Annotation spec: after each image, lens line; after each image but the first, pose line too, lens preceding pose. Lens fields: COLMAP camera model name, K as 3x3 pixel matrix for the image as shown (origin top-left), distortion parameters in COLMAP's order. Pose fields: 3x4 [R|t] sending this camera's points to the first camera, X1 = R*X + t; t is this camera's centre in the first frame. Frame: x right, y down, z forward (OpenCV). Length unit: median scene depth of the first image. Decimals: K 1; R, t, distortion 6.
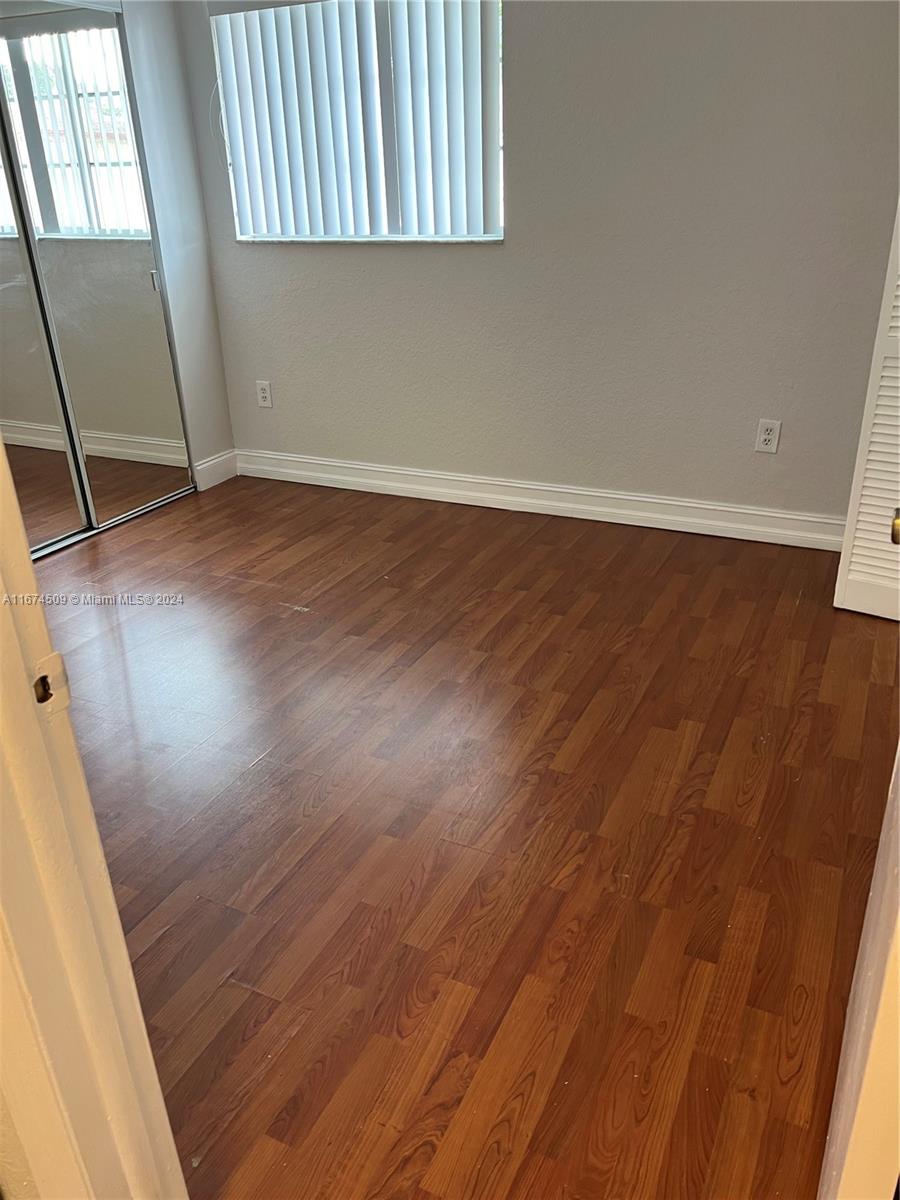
lens RADIAL K [[898.1, 0, 455.3], [0, 898.1, 609.3], [0, 0, 1]] dist [0.057693, -0.067162]
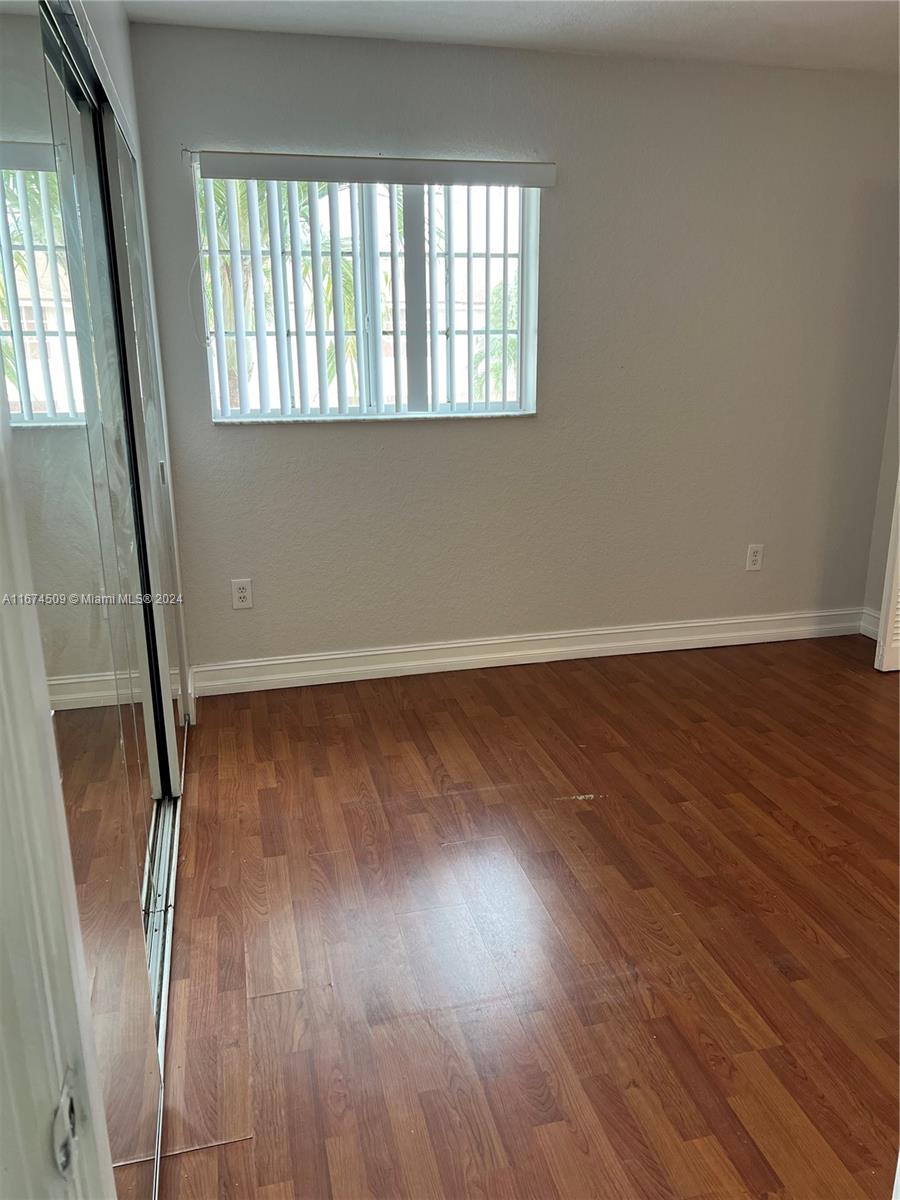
lens RADIAL K [[898.1, 0, 454.0], [0, 898.1, 605.7], [0, 0, 1]] dist [0.057693, -0.067162]
pose [[0.765952, -0.156568, 0.623541, -0.715741], [0.263675, 0.961070, -0.082576, -0.128826], [-0.586338, 0.227662, 0.777417, 0.283662]]
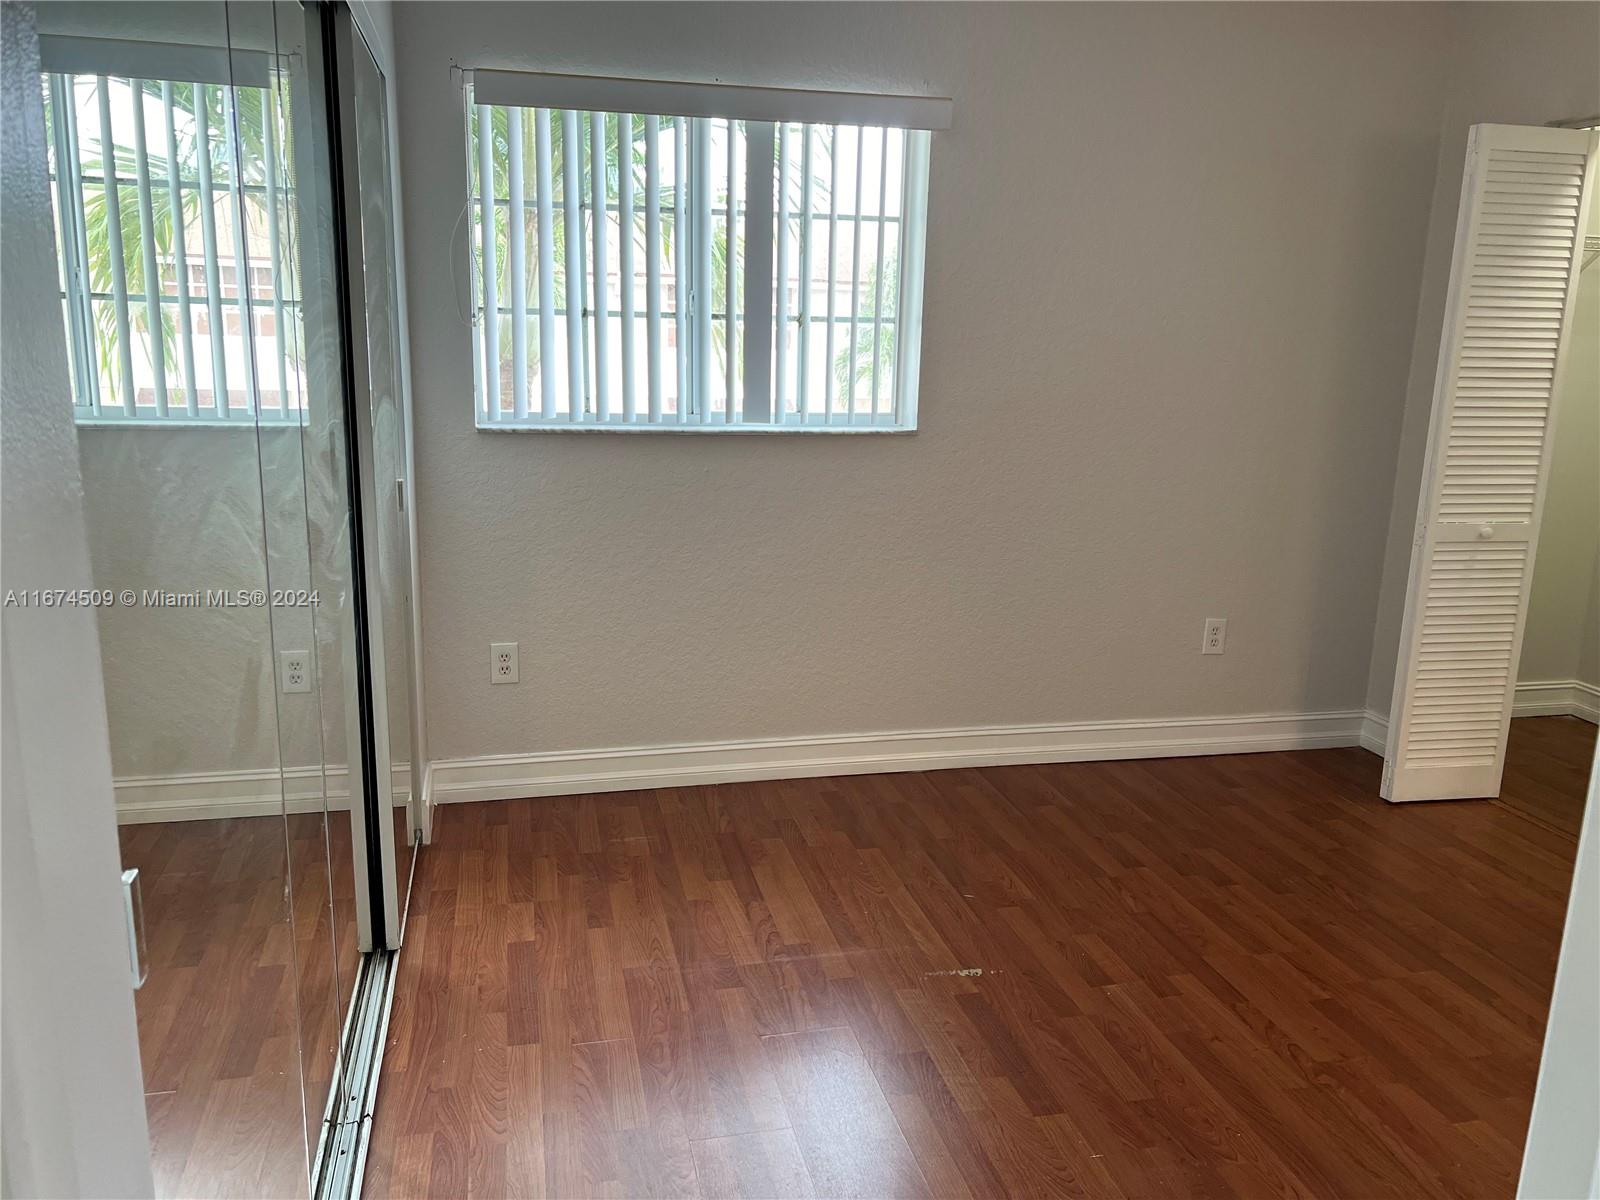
lens RADIAL K [[1197.5, 0, 797.5], [0, 1197.5, 606.9], [0, 0, 1]] dist [0.057693, -0.067162]
pose [[0.776651, -0.094210, 0.622846, -0.684764], [0.229691, 0.963033, -0.140744, -0.139831], [-0.586562, 0.252371, 0.769580, 0.302508]]
